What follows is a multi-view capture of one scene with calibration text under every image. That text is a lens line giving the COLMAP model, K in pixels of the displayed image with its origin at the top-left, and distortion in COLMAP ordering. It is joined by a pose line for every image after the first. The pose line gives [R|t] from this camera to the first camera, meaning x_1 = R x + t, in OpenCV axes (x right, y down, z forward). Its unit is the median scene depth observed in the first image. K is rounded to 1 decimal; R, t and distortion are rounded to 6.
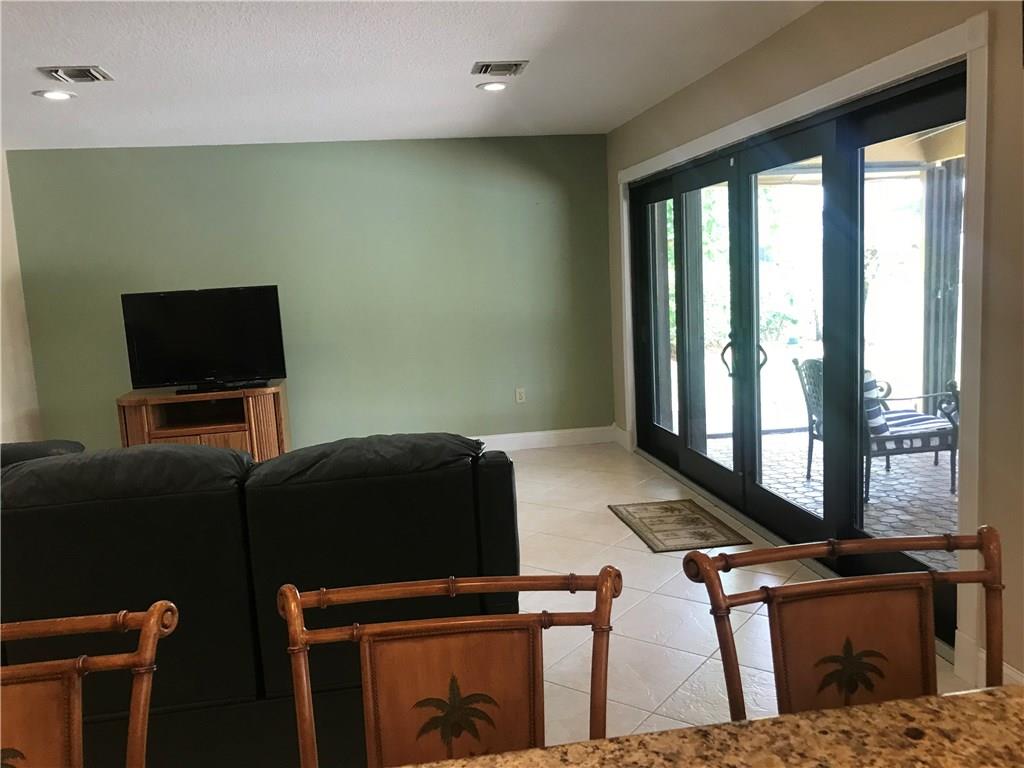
lens RADIAL K [[861.8, 0, 512.0], [0, 861.8, 384.0], [0, 0, 1]] dist [0.052408, 0.001267]
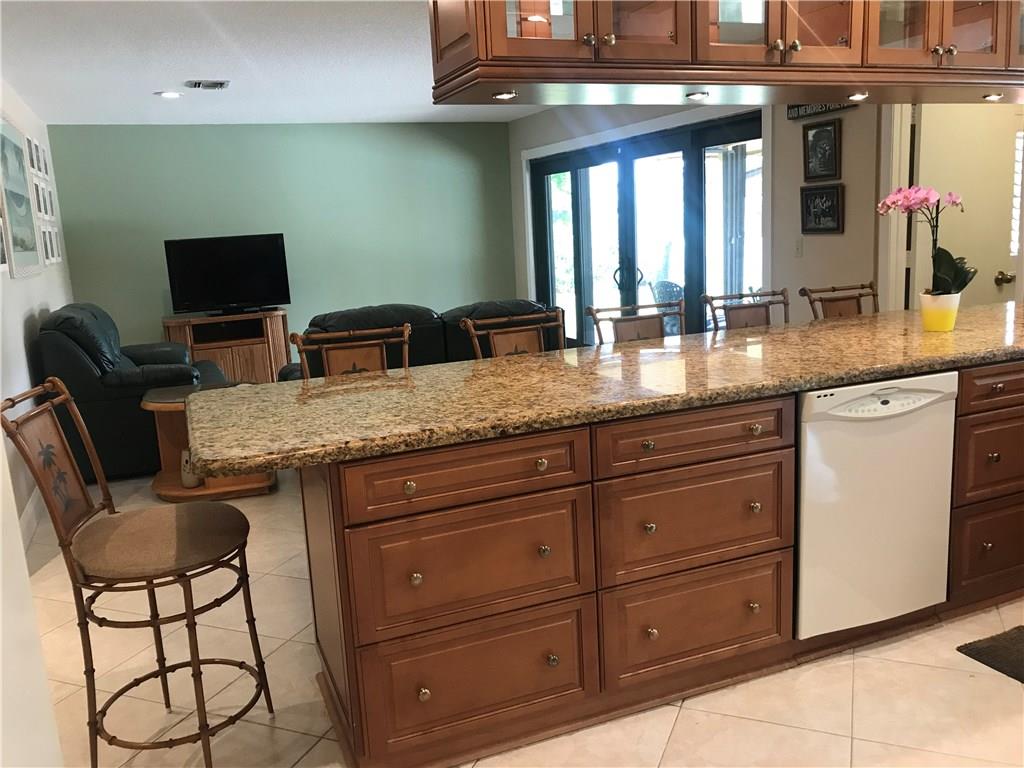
lens RADIAL K [[861.8, 0, 512.0], [0, 861.8, 384.0], [0, 0, 1]] dist [0.052408, 0.001267]
pose [[0.973904, -0.043582, 0.222736, -0.237358], [0.034669, 0.998440, 0.043776, 0.071712], [-0.224297, -0.034912, 0.973895, -0.387479]]
